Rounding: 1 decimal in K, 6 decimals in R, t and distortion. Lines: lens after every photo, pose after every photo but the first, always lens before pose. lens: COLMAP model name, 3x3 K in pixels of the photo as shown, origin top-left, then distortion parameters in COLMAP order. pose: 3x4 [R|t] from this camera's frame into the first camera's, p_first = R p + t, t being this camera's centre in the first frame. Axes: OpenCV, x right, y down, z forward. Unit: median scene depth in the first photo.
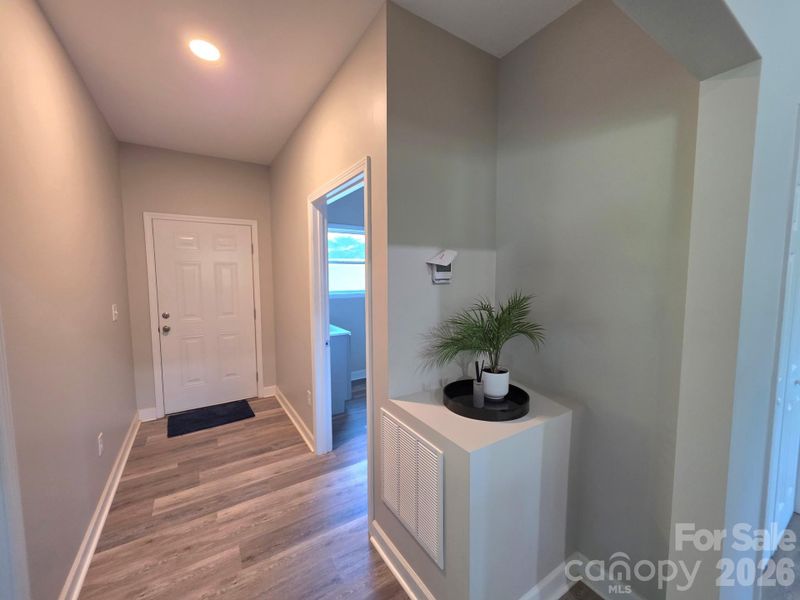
lens RADIAL K [[322.6, 0, 399.9], [0, 322.6, 299.1], [0, 0, 1]] dist [-0.000646, -0.000138]
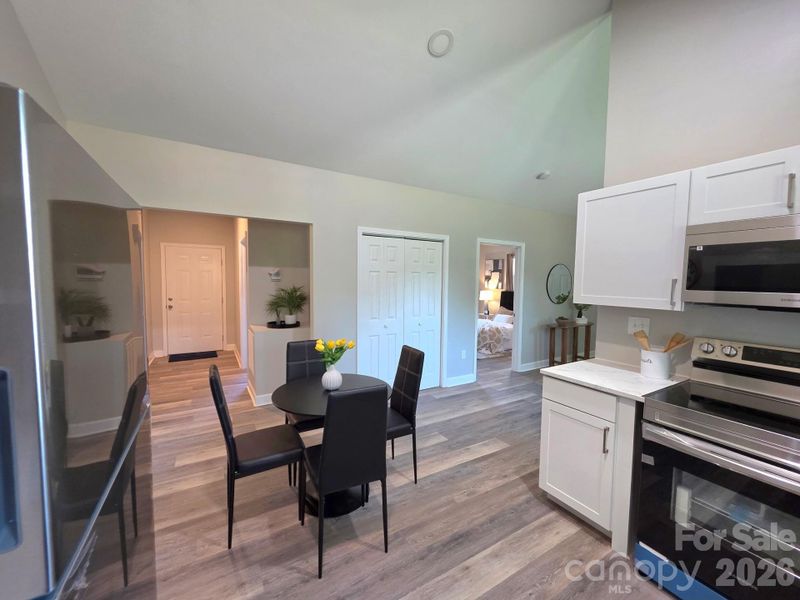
lens RADIAL K [[322.6, 0, 398.5], [0, 322.6, 300.6], [0, 0, 1]] dist [-0.000646, -0.000138]
pose [[0.999016, 0.018737, -0.040206, 0.631006], [-0.019474, 0.999648, -0.018030, 0.067275], [0.039854, 0.018795, 0.999029, -0.763081]]
